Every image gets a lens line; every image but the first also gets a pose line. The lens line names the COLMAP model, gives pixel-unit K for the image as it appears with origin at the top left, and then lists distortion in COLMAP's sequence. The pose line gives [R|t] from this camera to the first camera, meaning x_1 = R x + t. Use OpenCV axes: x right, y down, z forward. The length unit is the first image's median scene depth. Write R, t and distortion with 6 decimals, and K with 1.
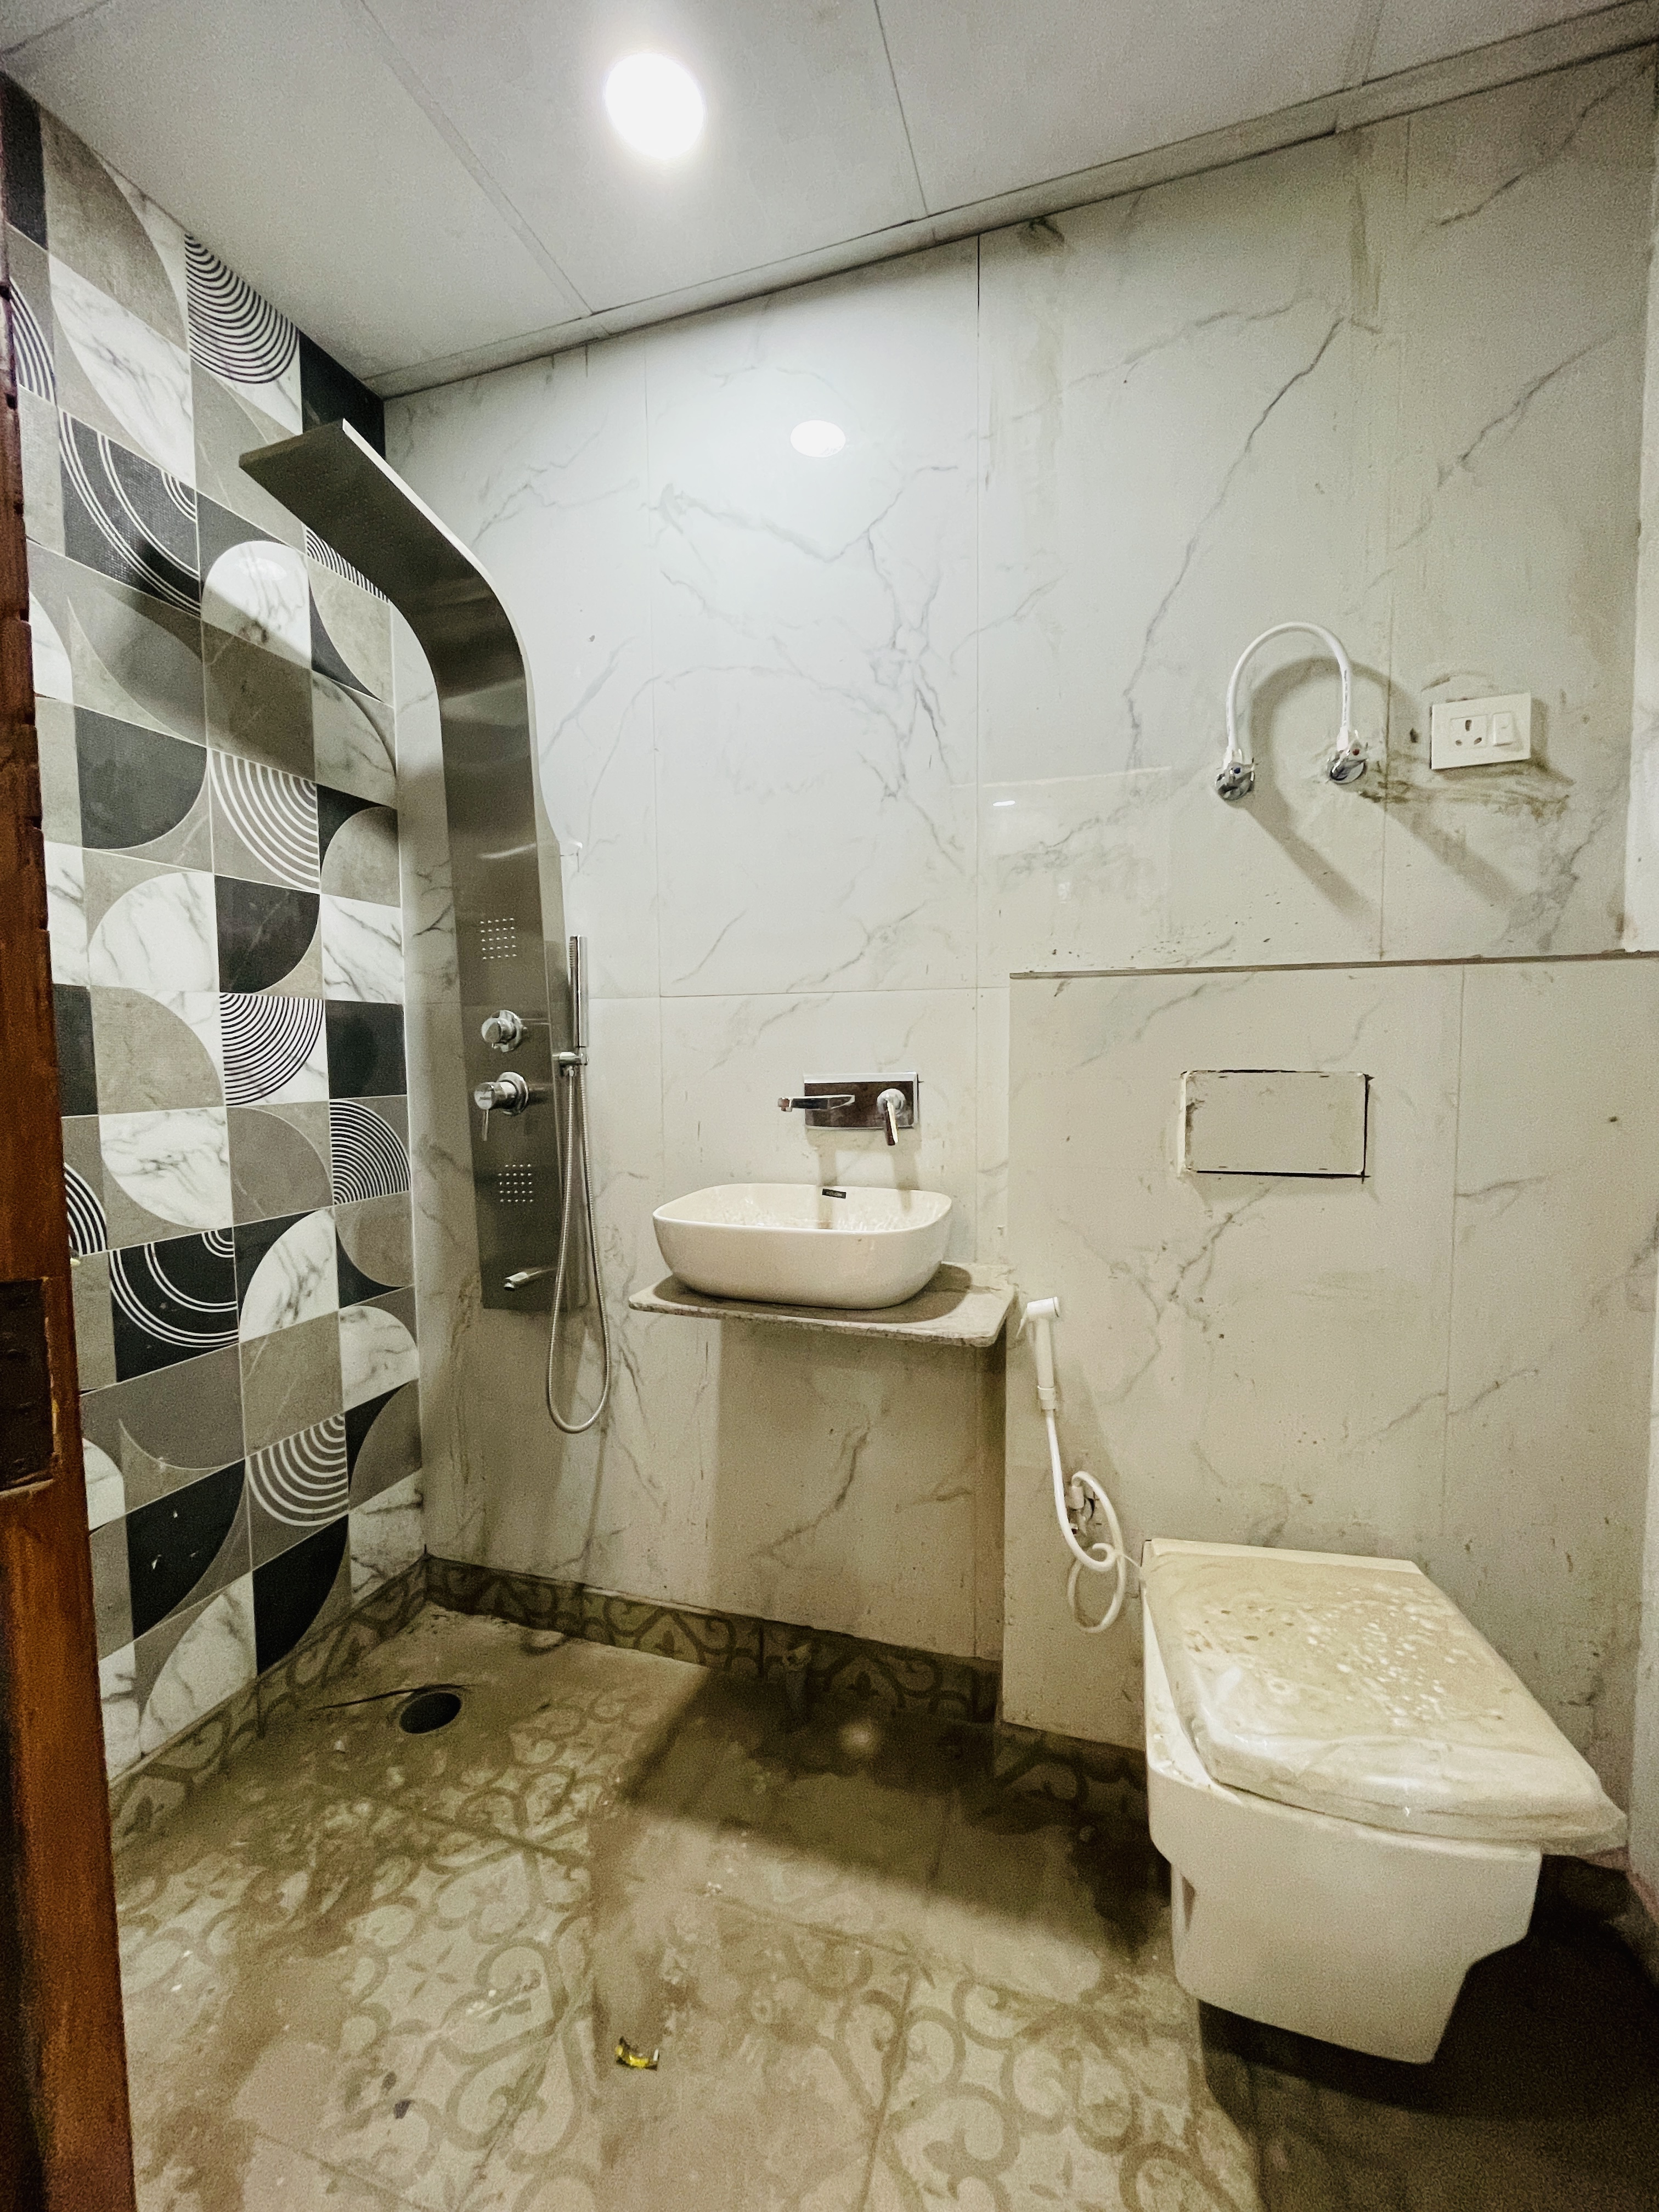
lens RADIAL K [[894.0, 0, 833.4], [0, 894.0, 1098.7], [0, 0, 1]] dist [-0.002705, -0.000437]
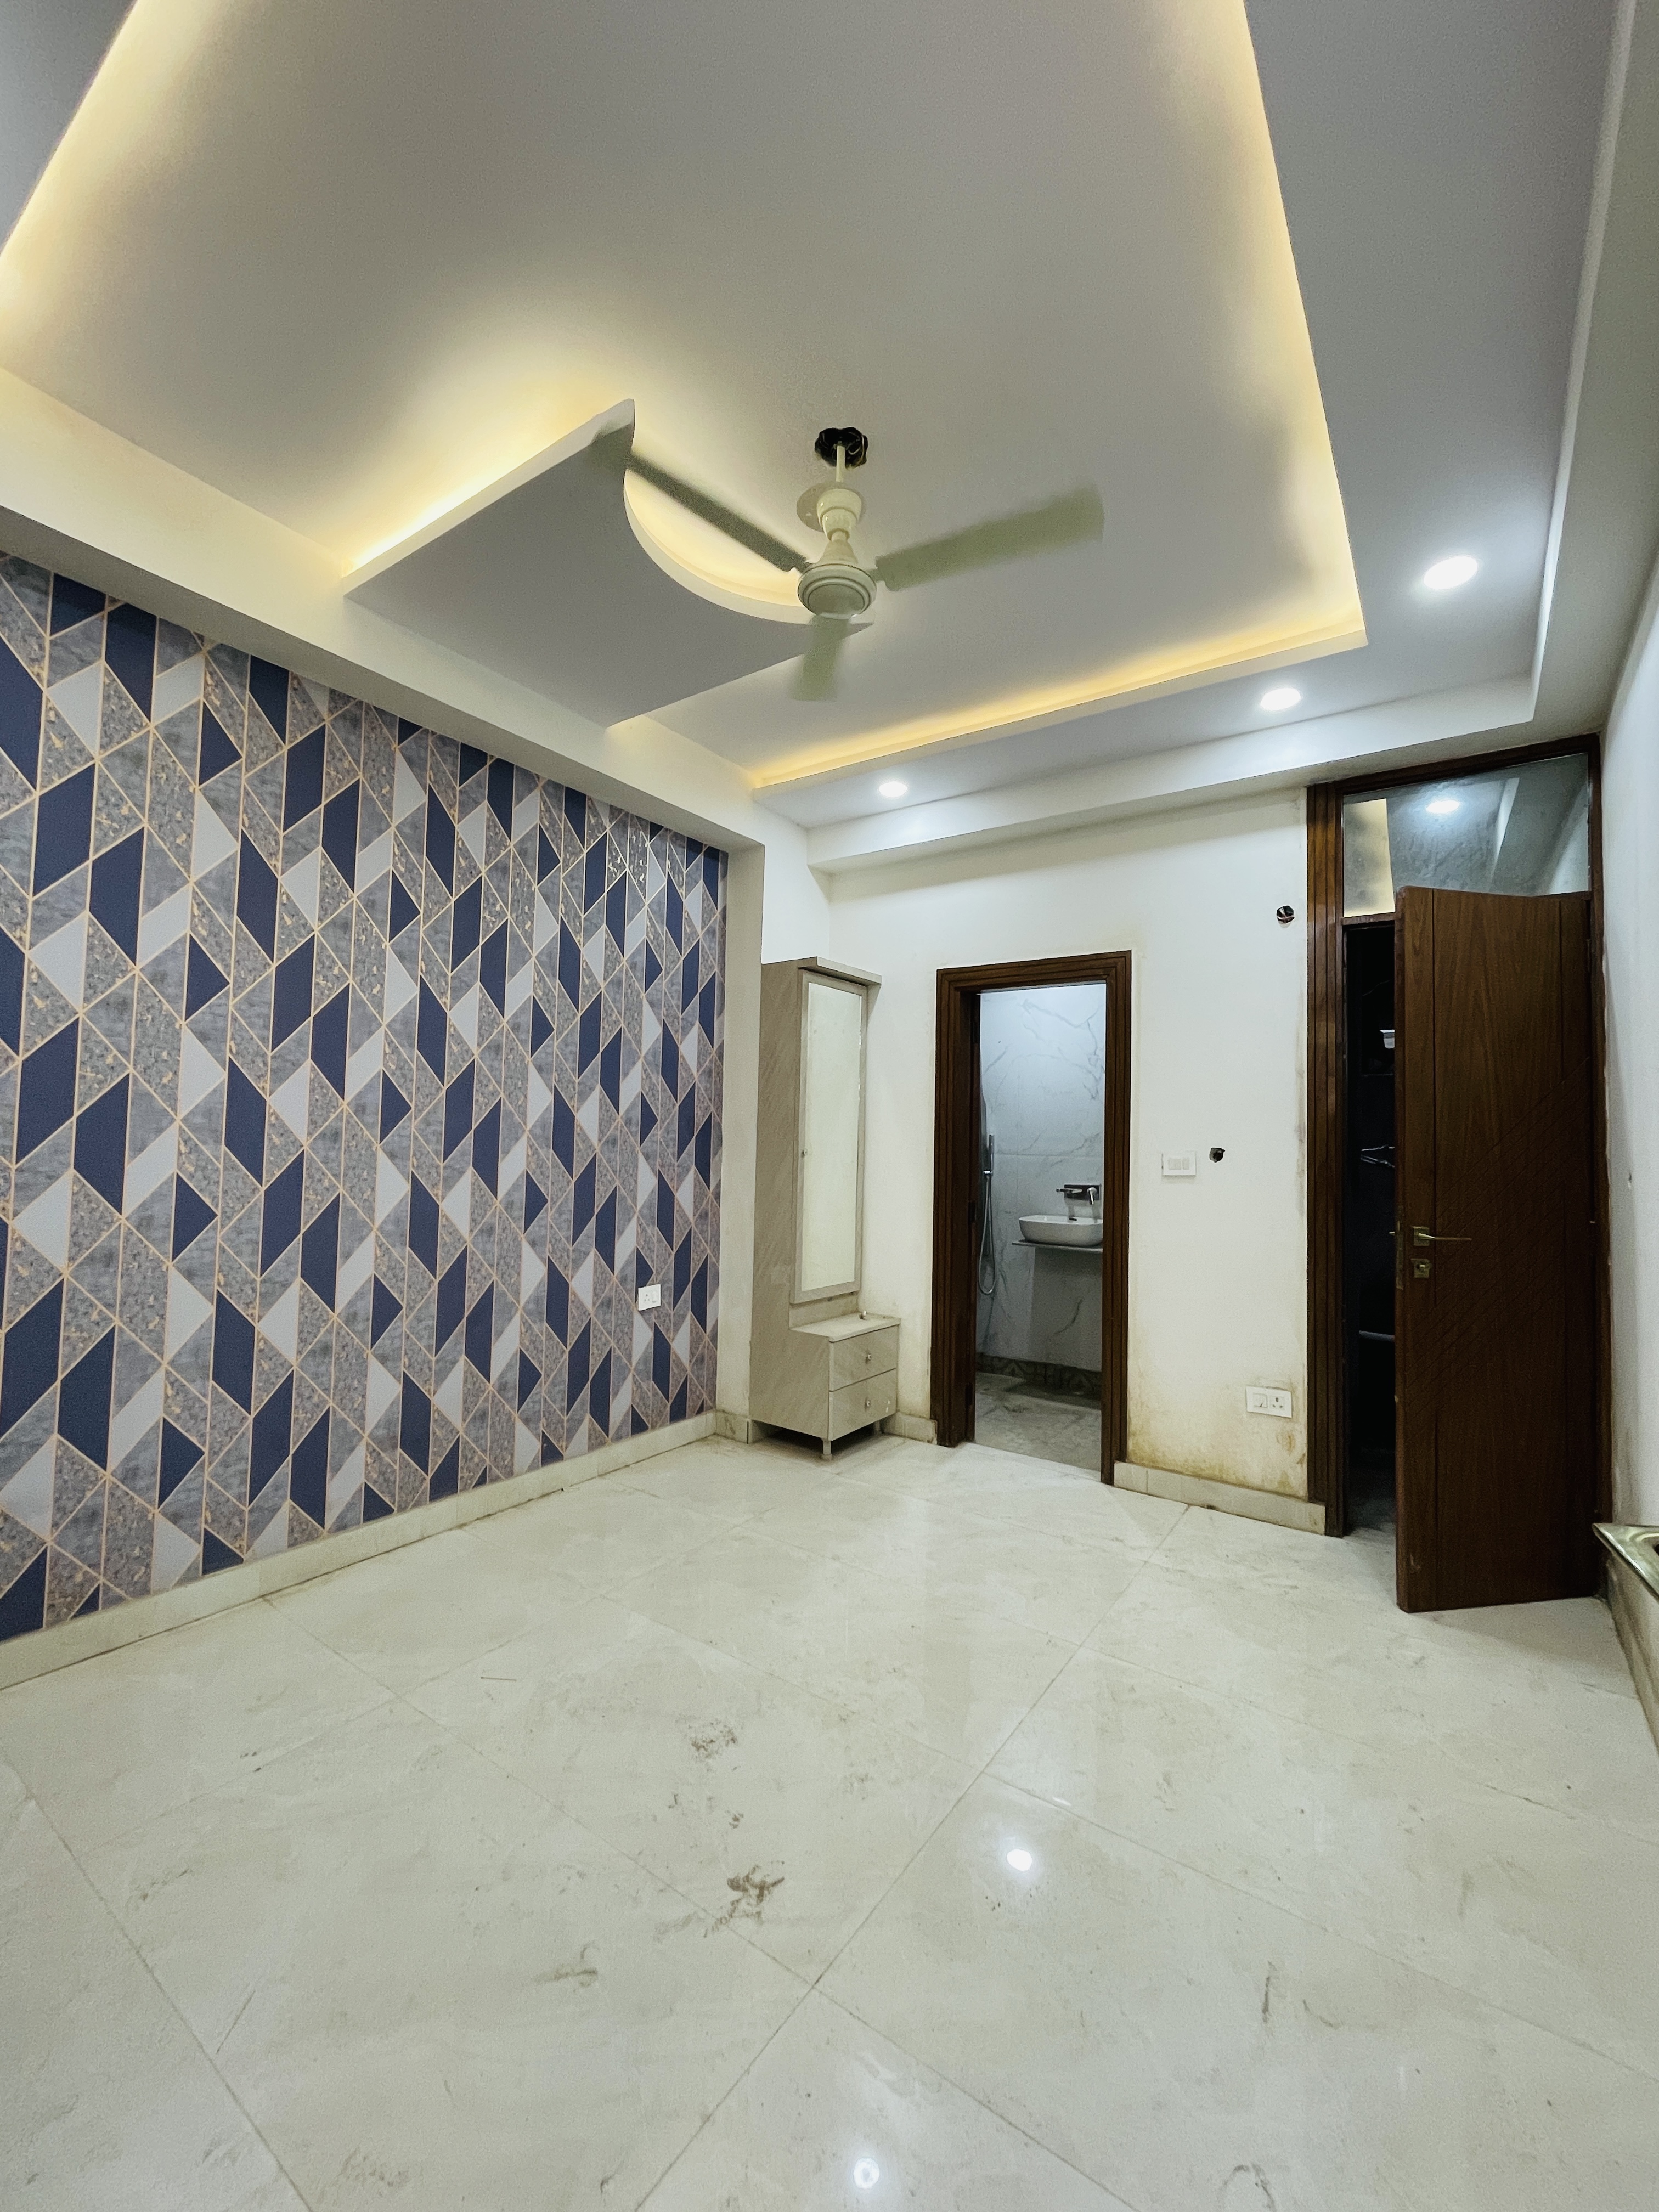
lens RADIAL K [[894.0, 0, 839.0], [0, 894.0, 1101.5], [0, 0, 1]] dist [-0.002705, -0.000437]
pose [[0.956287, 0.014628, -0.292064, 0.123798], [-0.048495, 0.992852, -0.109059, 0.074964], [0.288381, 0.118455, 0.950160, -2.250755]]
